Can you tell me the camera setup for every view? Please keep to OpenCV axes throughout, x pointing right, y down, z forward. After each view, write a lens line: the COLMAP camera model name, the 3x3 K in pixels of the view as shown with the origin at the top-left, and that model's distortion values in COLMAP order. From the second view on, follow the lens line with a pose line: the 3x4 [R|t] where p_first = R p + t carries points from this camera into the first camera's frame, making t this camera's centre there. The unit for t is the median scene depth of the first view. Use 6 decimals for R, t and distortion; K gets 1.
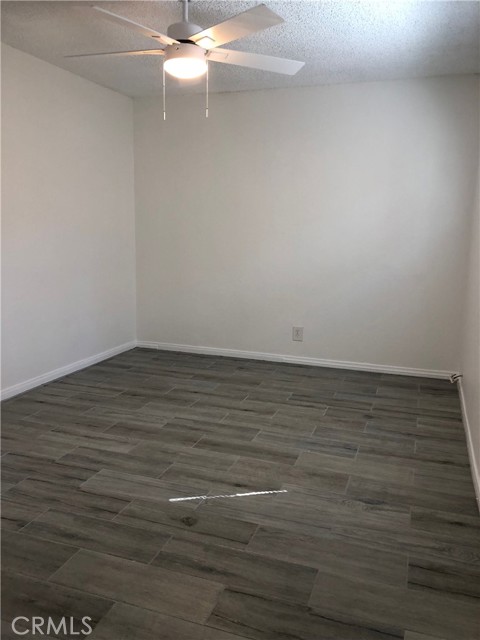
lens RADIAL K [[527.2, 0, 240.0], [0, 527.2, 320.0], [0, 0, 1]] dist [0.033210, -0.004069]
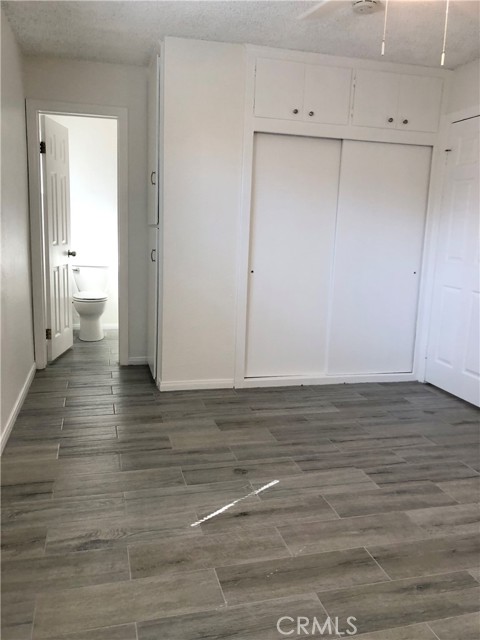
lens RADIAL K [[527.2, 0, 240.0], [0, 527.2, 320.0], [0, 0, 1]] dist [0.033210, -0.004069]
pose [[-0.822782, 0.055774, -0.565614, 0.429153], [-0.144421, 0.941993, 0.302973, -0.230397], [0.549702, 0.330967, -0.767000, 1.389387]]
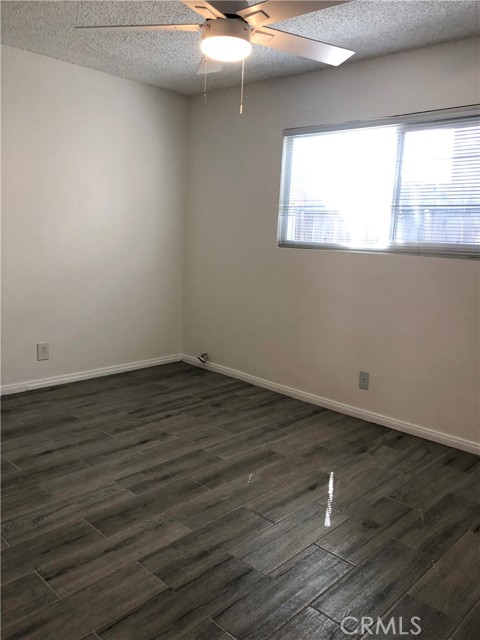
lens RADIAL K [[527.2, 0, 240.0], [0, 527.2, 320.0], [0, 0, 1]] dist [0.033210, -0.004069]
pose [[0.410816, -0.155486, 0.898362, -0.841600], [0.122149, 0.985854, 0.114770, -0.135056], [-0.903499, 0.062585, 0.423997, 0.589377]]
